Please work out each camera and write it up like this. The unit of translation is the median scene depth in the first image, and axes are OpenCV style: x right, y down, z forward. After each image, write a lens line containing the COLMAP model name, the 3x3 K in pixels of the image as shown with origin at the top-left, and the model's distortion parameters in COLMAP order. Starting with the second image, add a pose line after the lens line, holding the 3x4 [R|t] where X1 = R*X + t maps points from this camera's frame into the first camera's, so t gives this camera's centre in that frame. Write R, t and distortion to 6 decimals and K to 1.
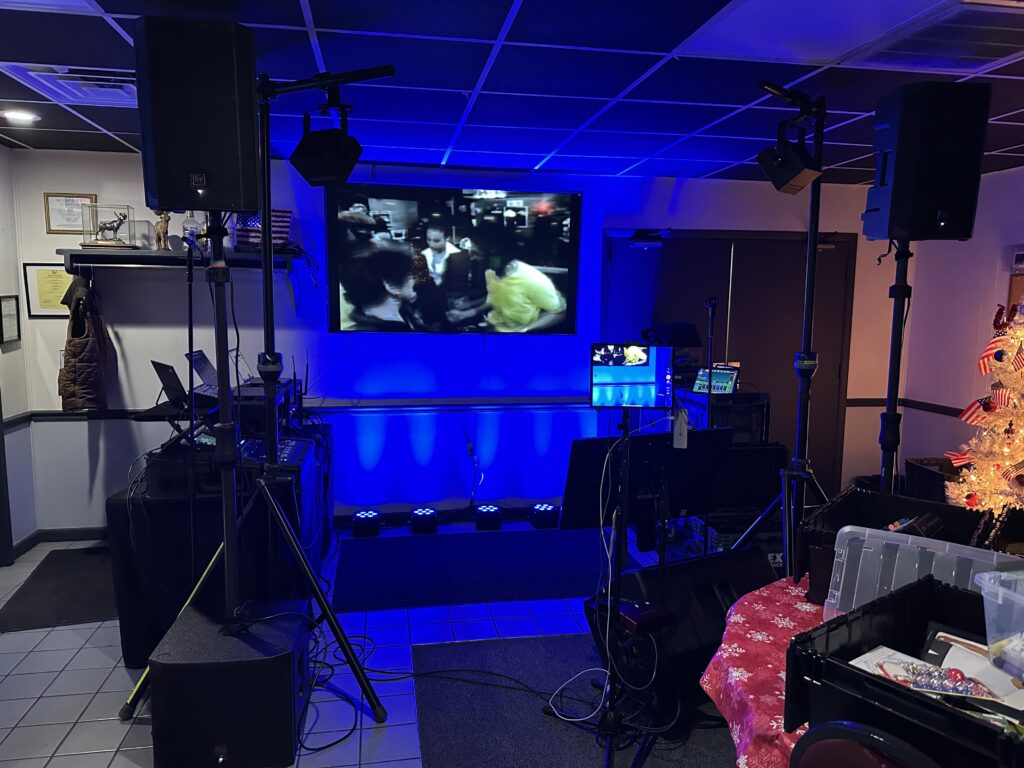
lens RADIAL K [[730.3, 0, 512.2], [0, 730.3, 386.8], [0, 0, 1]] dist [0.003694, -0.010171]
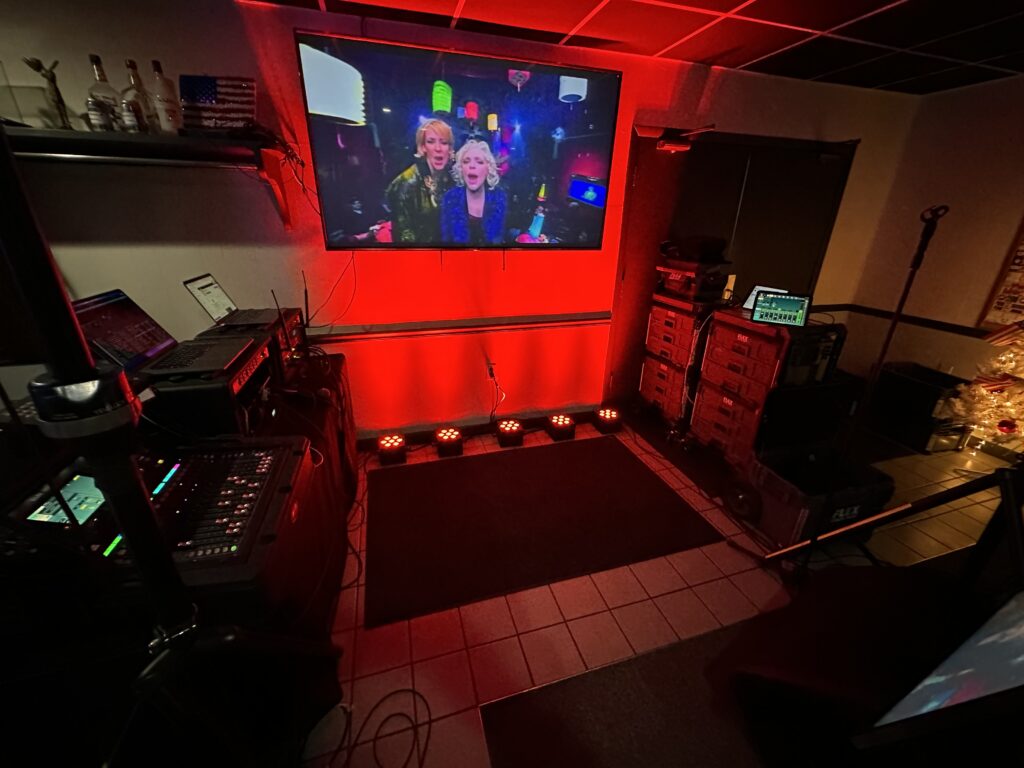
lens RADIAL K [[410.6, 0, 507.3], [0, 410.6, 384.1], [0, 0, 1]] dist [-0.004578, 0.000296]
pose [[0.995795, -0.032157, 0.085783, -0.093960], [0.007662, 0.962322, 0.271803, -0.055033], [-0.091291, -0.270003, 0.958522, 0.502644]]
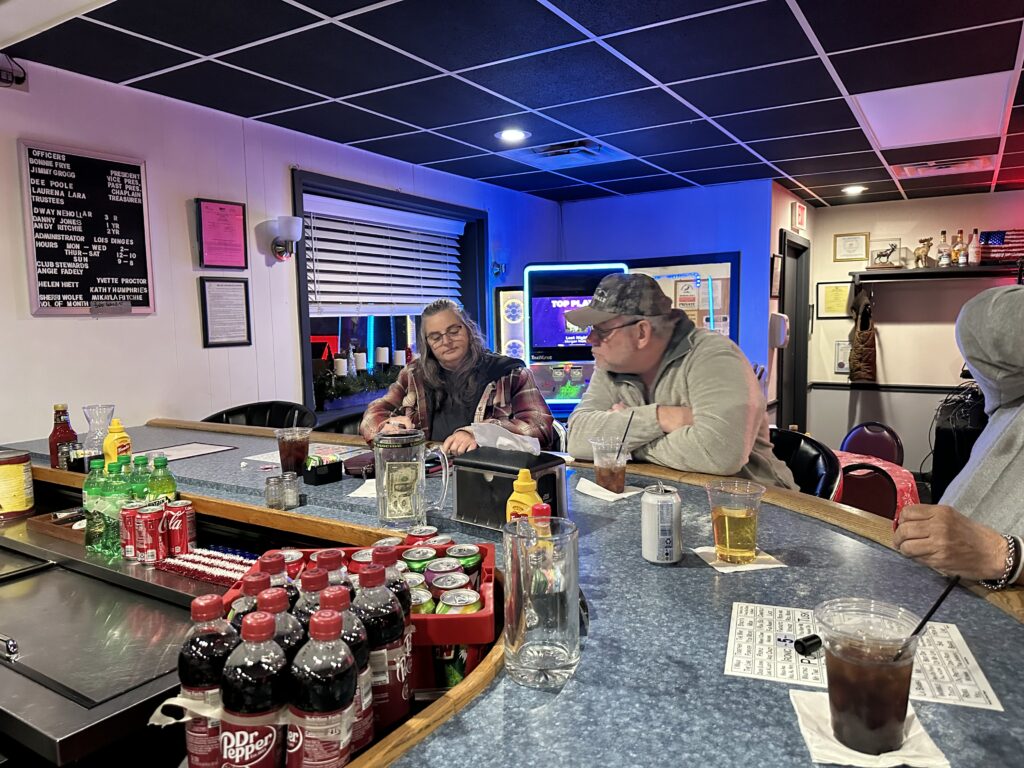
lens RADIAL K [[730.3, 0, 510.9], [0, 730.3, 383.7], [0, 0, 1]] dist [0.003694, -0.010171]
pose [[0.734280, 0.037932, -0.677786, -0.101383], [-0.051296, 0.998683, 0.000319, 0.069264], [0.676906, 0.034533, 0.735259, -0.519751]]
